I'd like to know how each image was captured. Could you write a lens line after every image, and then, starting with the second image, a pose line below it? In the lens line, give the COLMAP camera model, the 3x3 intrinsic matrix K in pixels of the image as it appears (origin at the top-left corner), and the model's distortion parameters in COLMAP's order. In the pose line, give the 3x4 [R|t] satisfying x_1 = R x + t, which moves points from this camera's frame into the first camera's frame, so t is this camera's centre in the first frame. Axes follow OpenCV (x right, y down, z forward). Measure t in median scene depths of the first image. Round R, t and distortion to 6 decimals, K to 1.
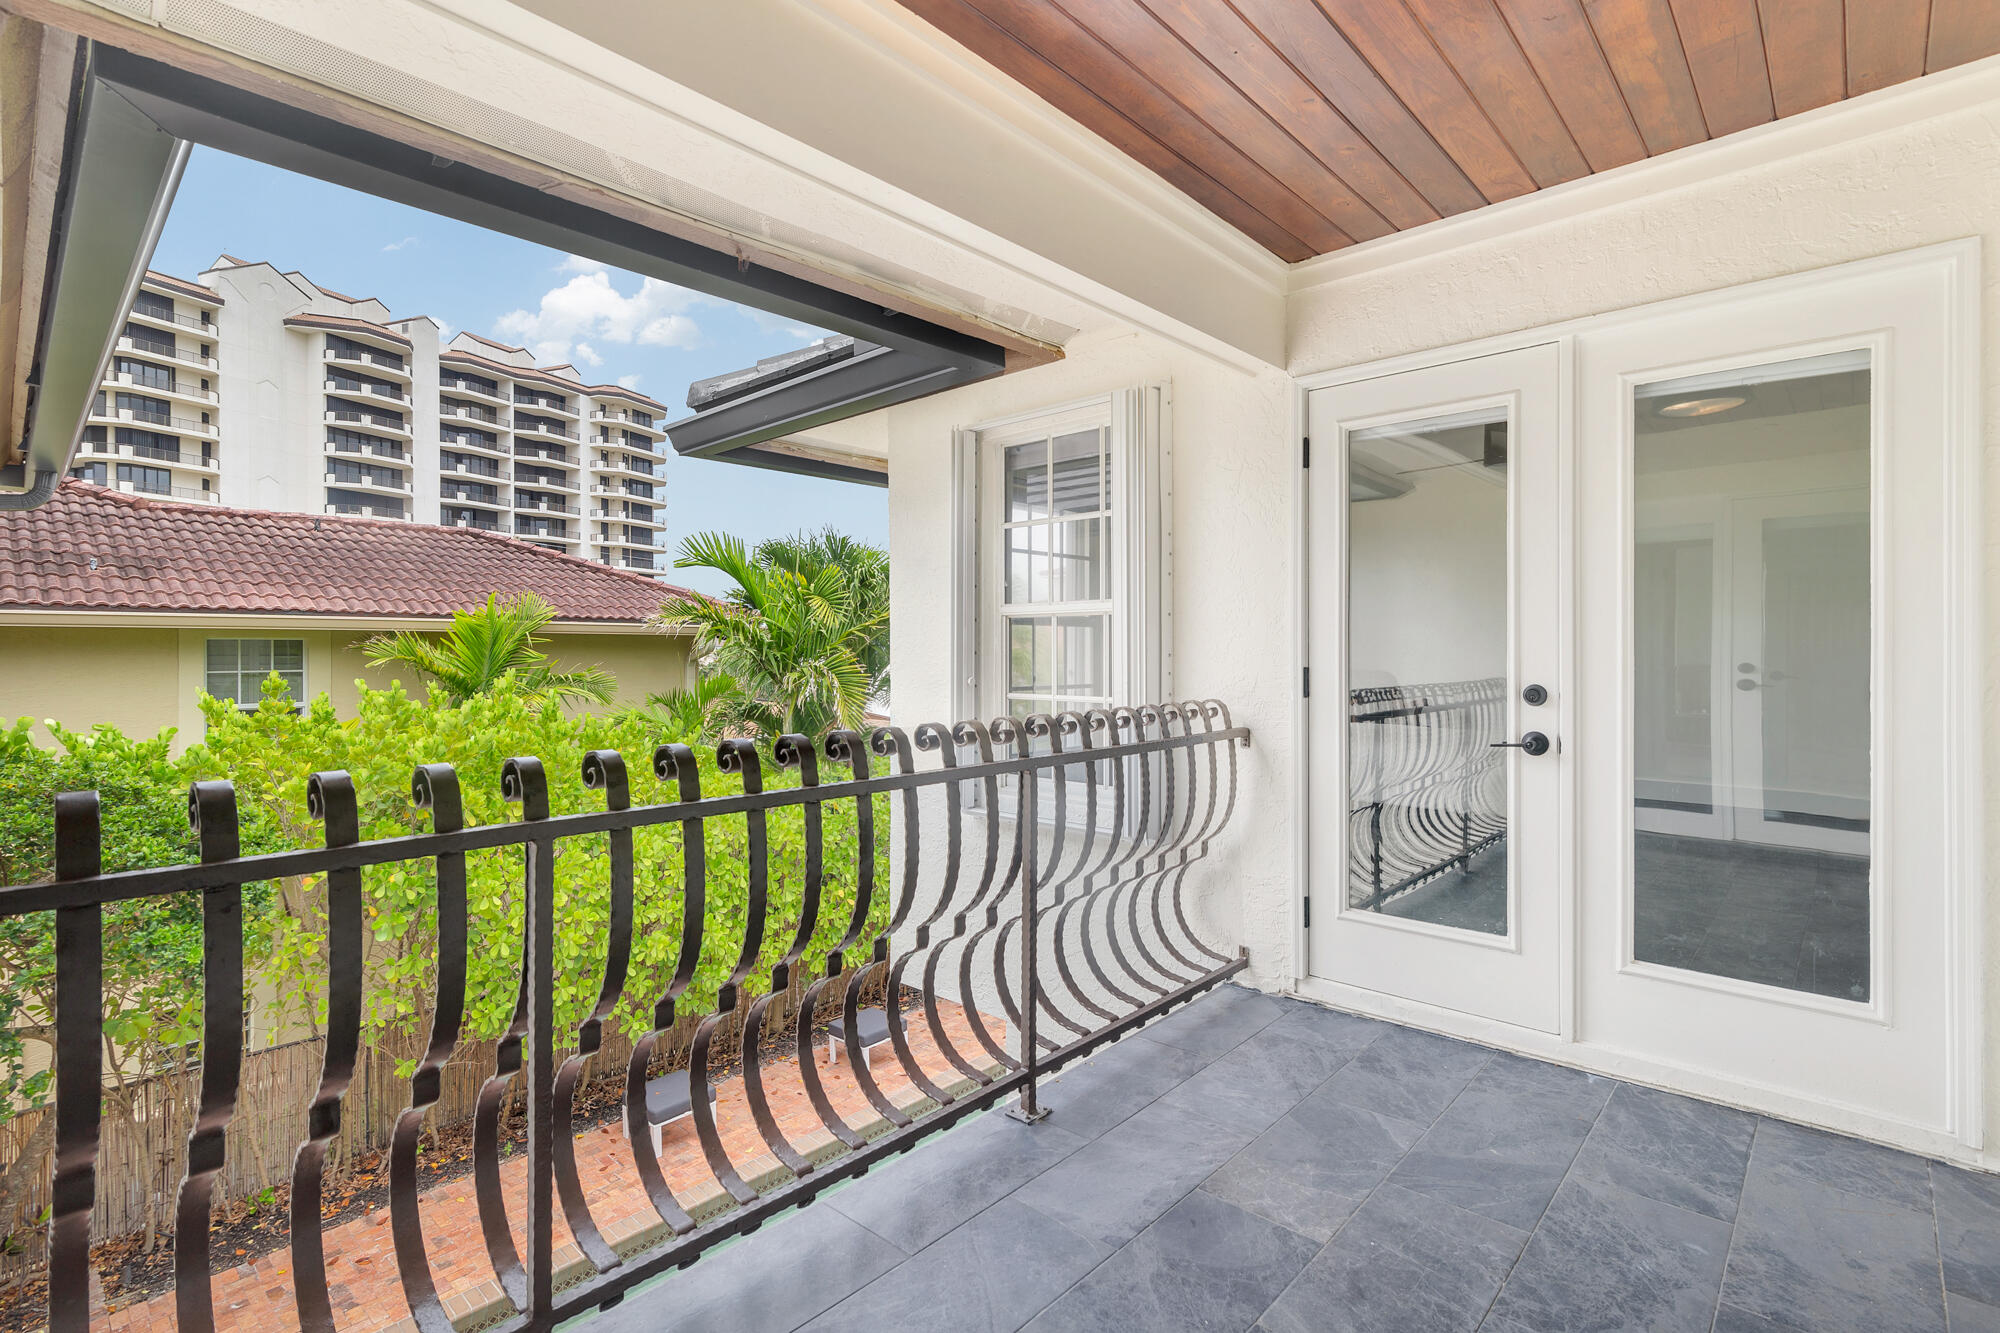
lens RADIAL K [[918.4, 0, 993.1], [0, 918.4, 660.9], [0, 0, 1]] dist [0.002776, -0.000144]
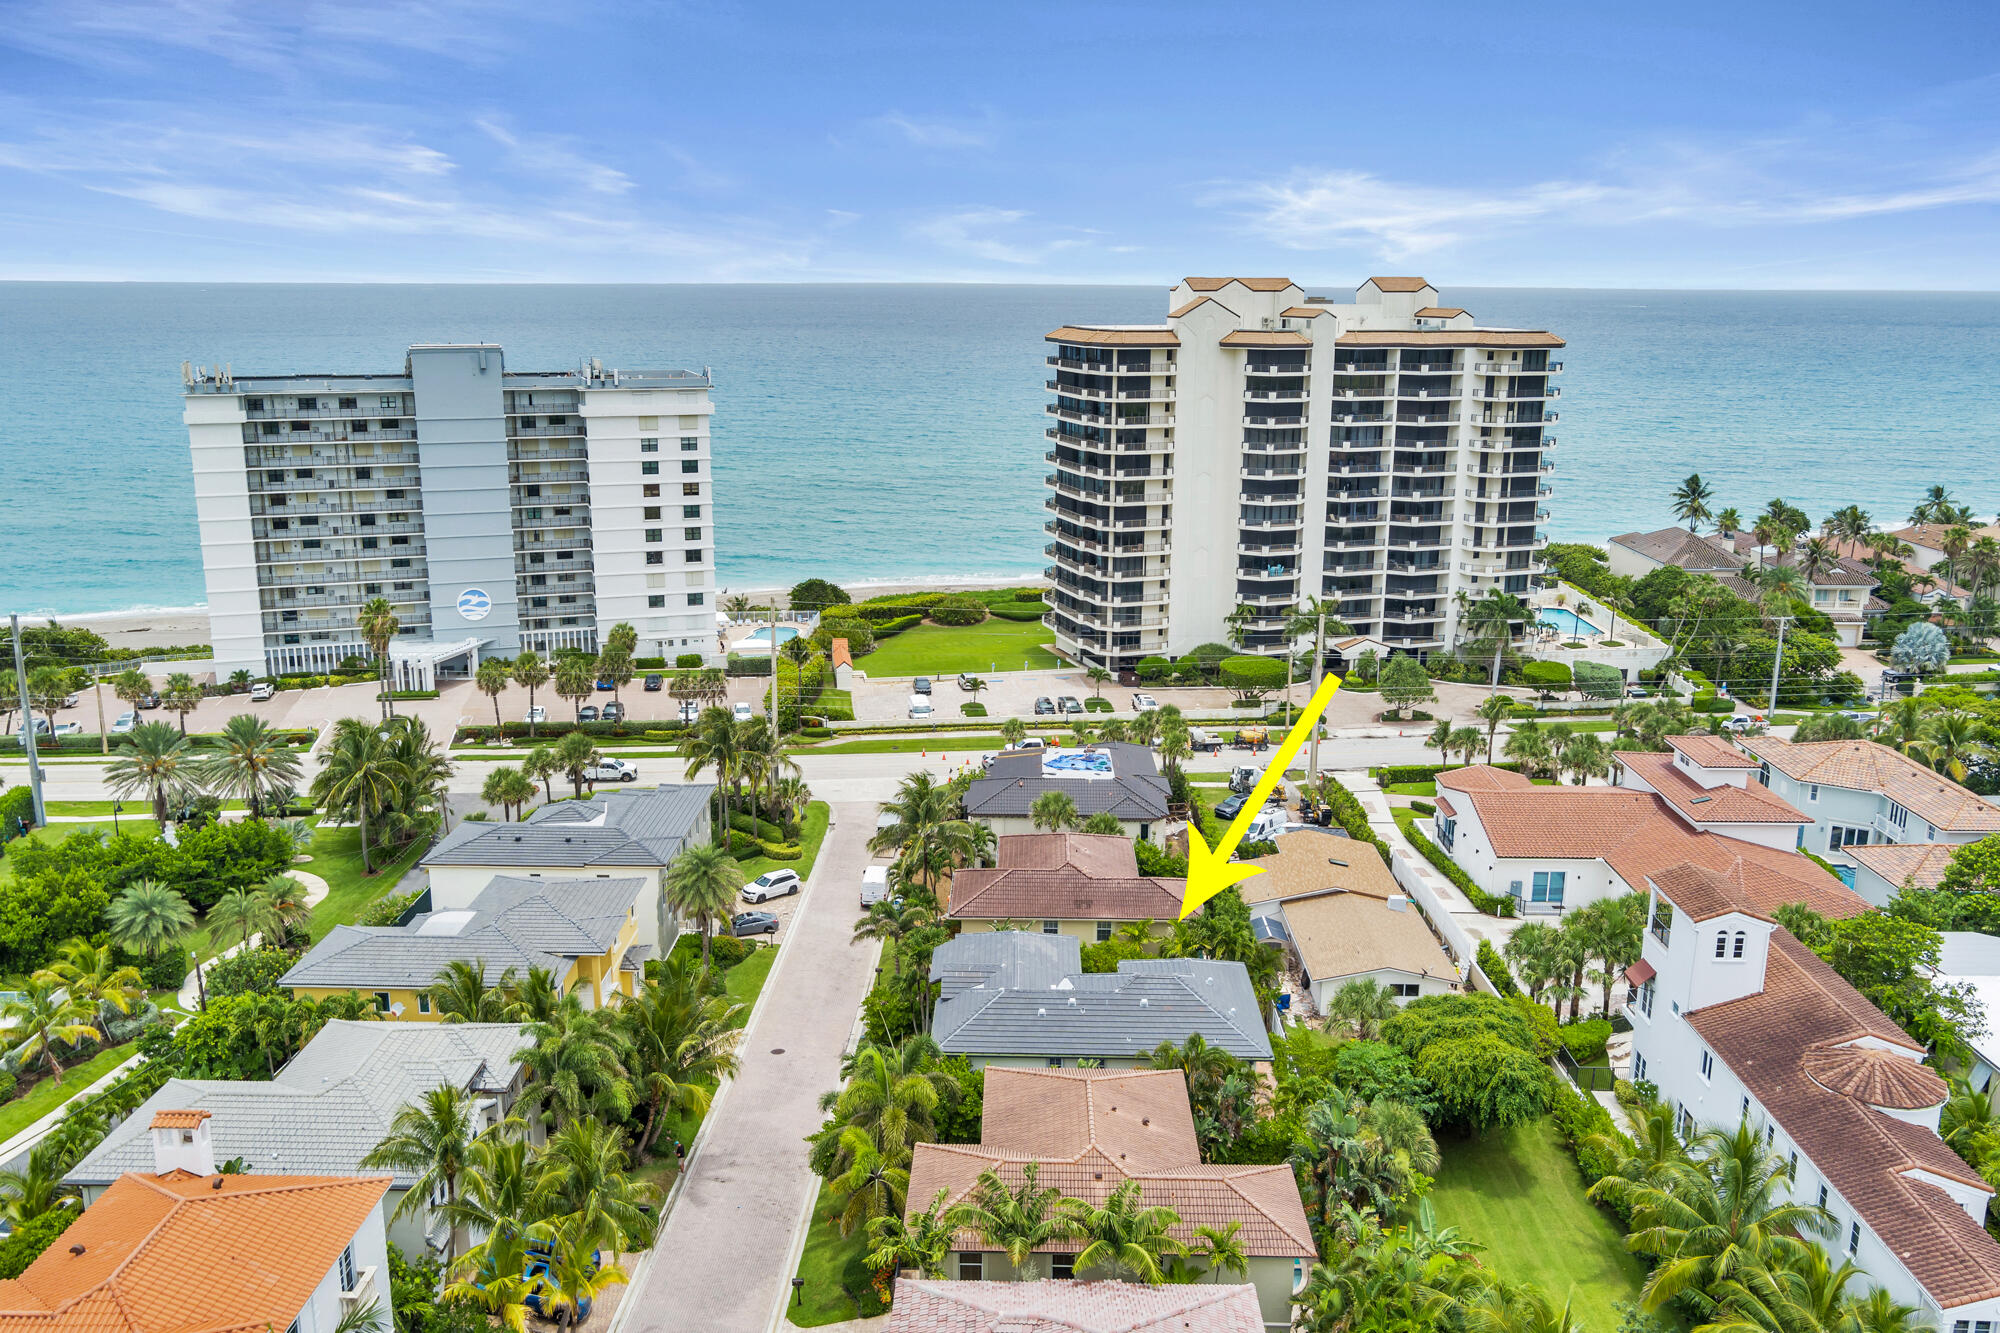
lens RADIAL K [[1576.4, 0, 994.2], [0, 1576.4, 660.7], [0, 0, 1]] dist [-0.042244, 0.018107]
pose [[0.668589, 0.178661, -0.721851, 0.539387], [-0.015485, 0.973844, 0.226688, -0.387036], [0.743471, -0.140383, 0.653868, -0.569044]]
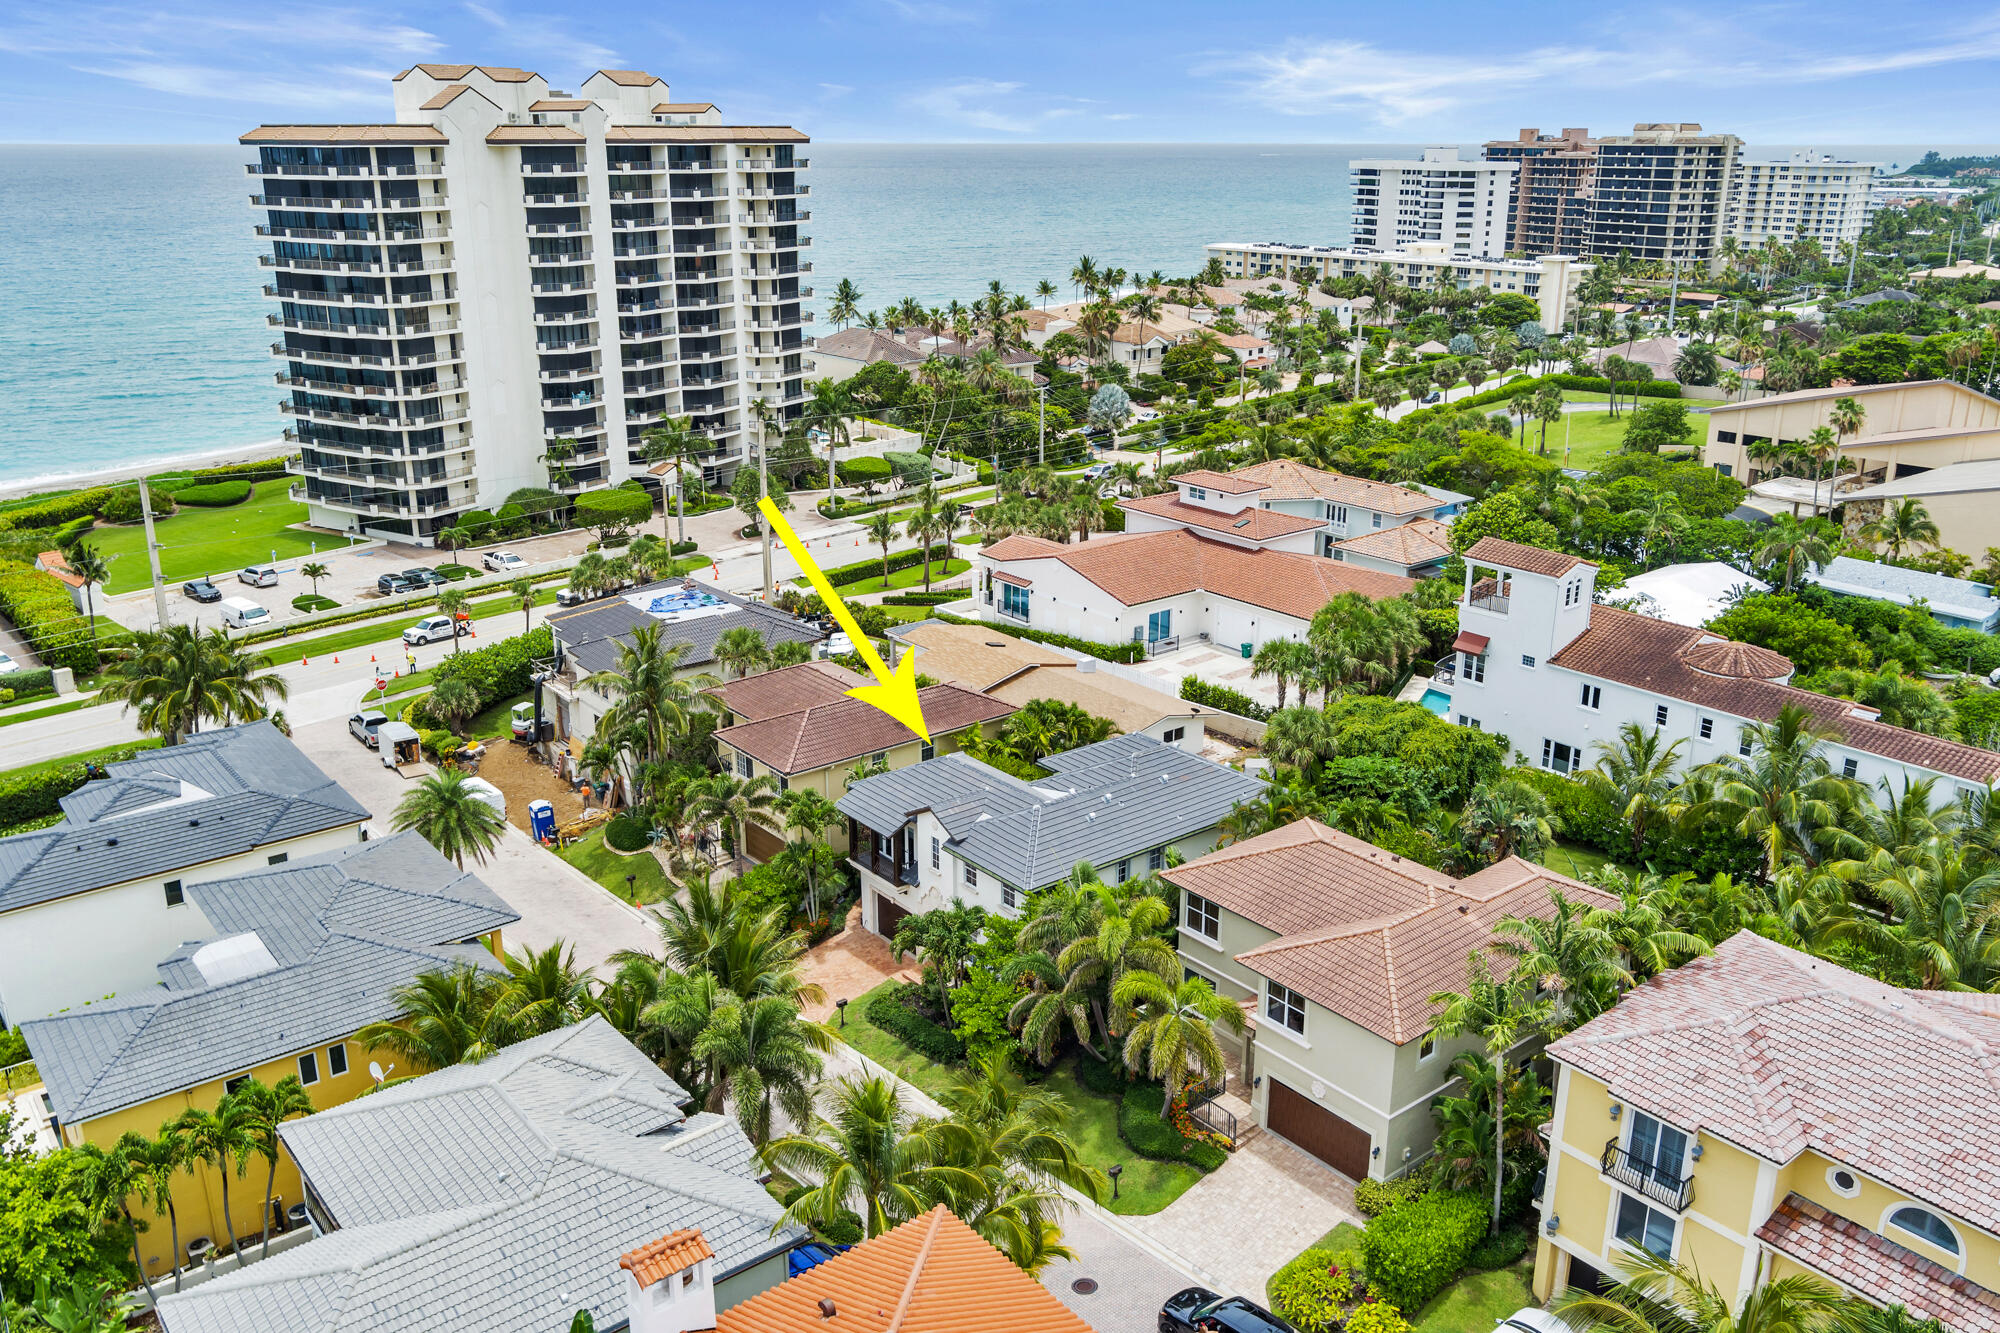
lens RADIAL K [[1576.4, 0, 1001.9], [0, 1576.4, 679.9], [0, 0, 1]] dist [-0.042244, 0.018107]
pose [[0.991325, 0.049144, -0.121897, 0.052157], [-0.008732, 0.950041, 0.312004, -0.313193], [0.131141, -0.308233, 0.942229, -0.713108]]
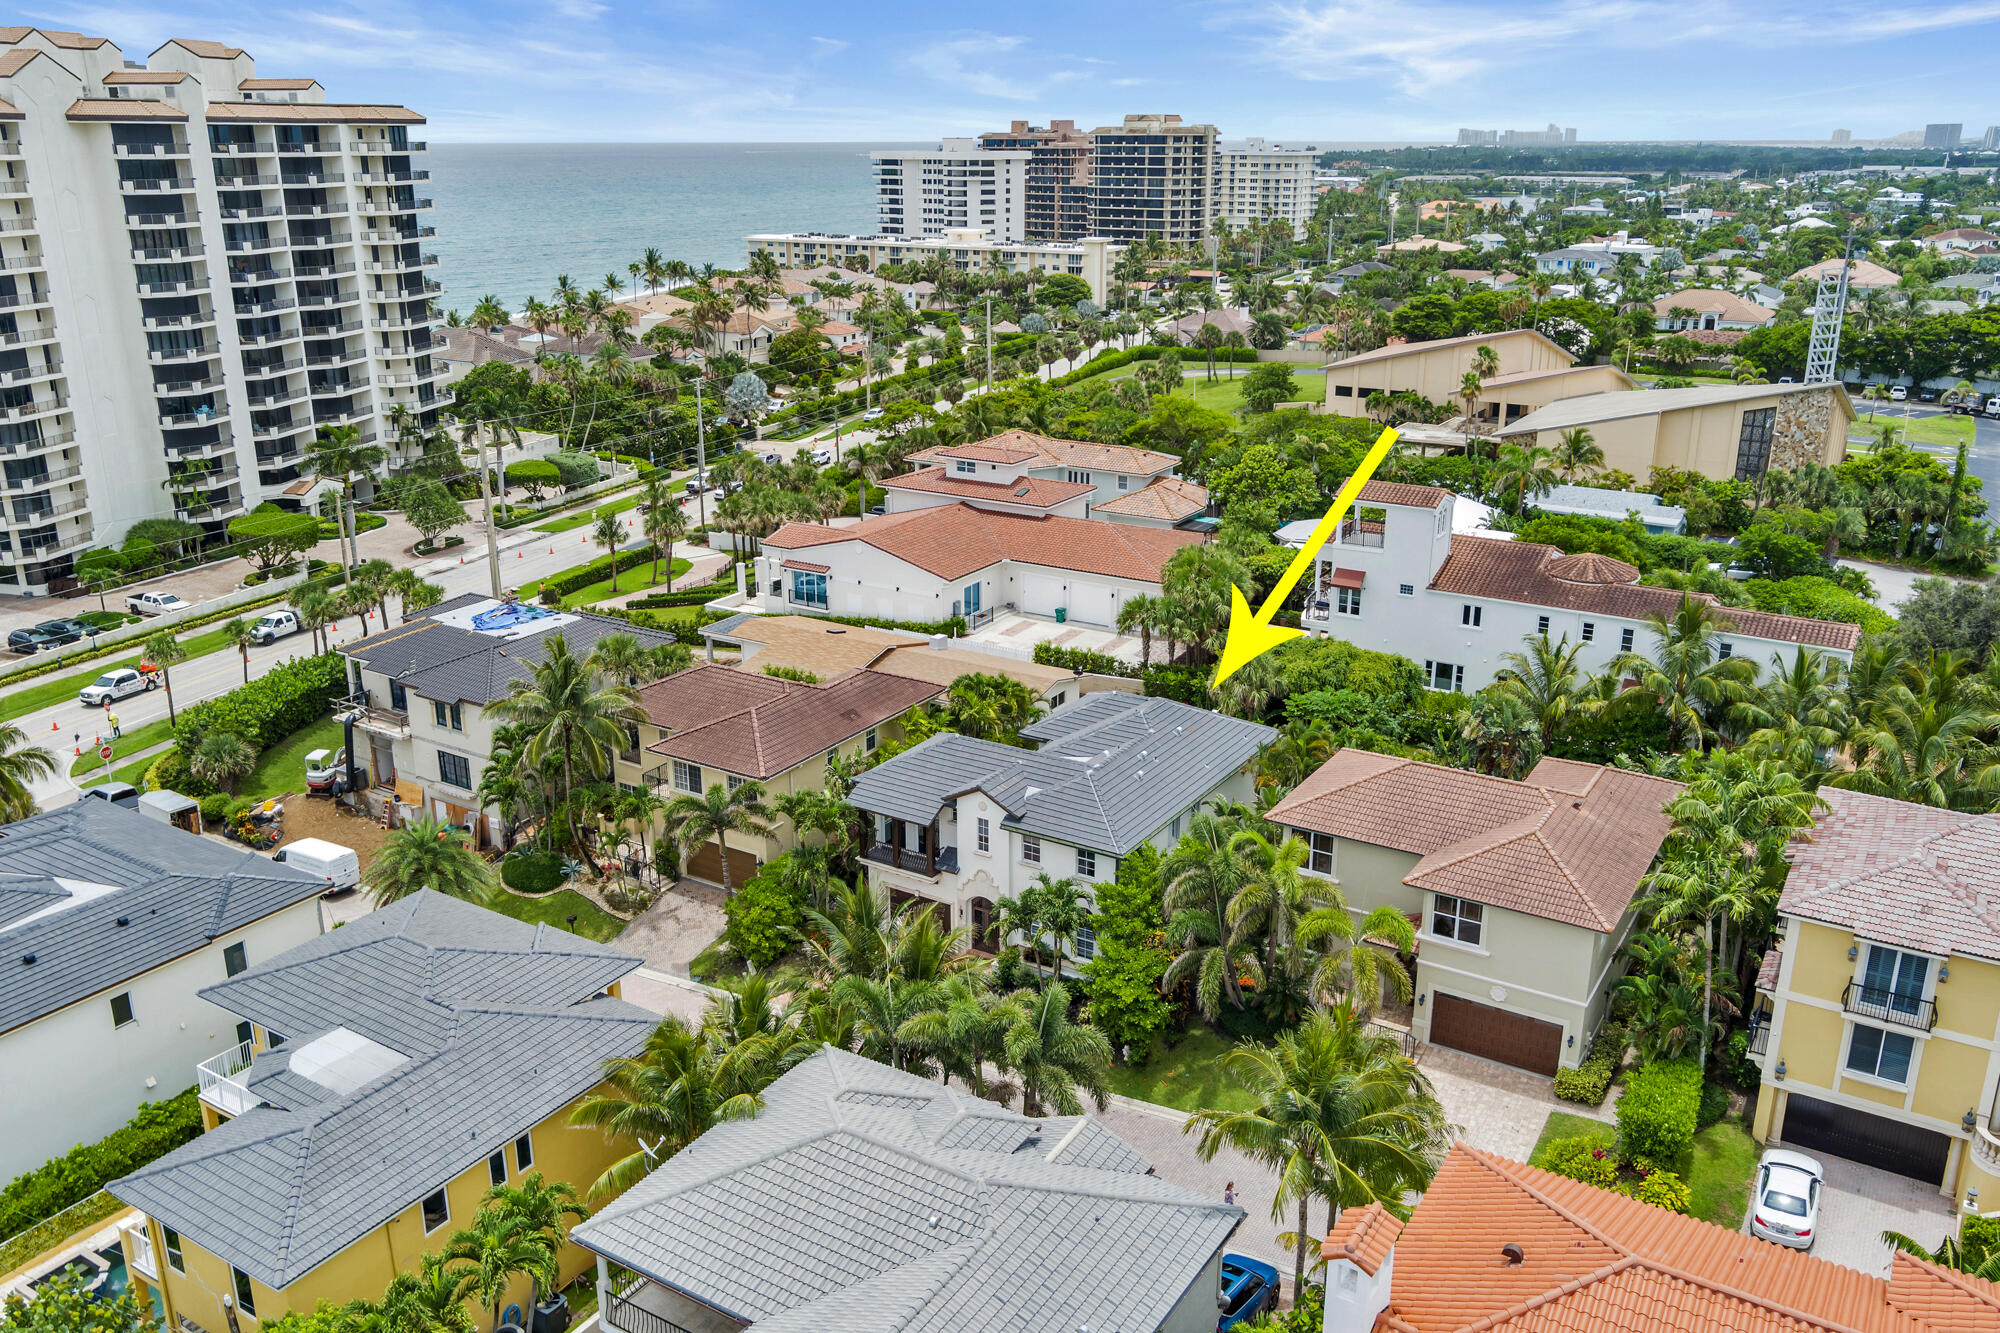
lens RADIAL K [[1576.4, 0, 1006.0], [0, 1576.4, 675.4], [0, 0, 1]] dist [-0.042244, 0.018107]
pose [[0.979152, -0.058143, 0.194628, -0.183780], [-0.004682, 0.951444, 0.307787, -0.290146], [-0.203073, -0.302281, 0.931336, -0.683088]]
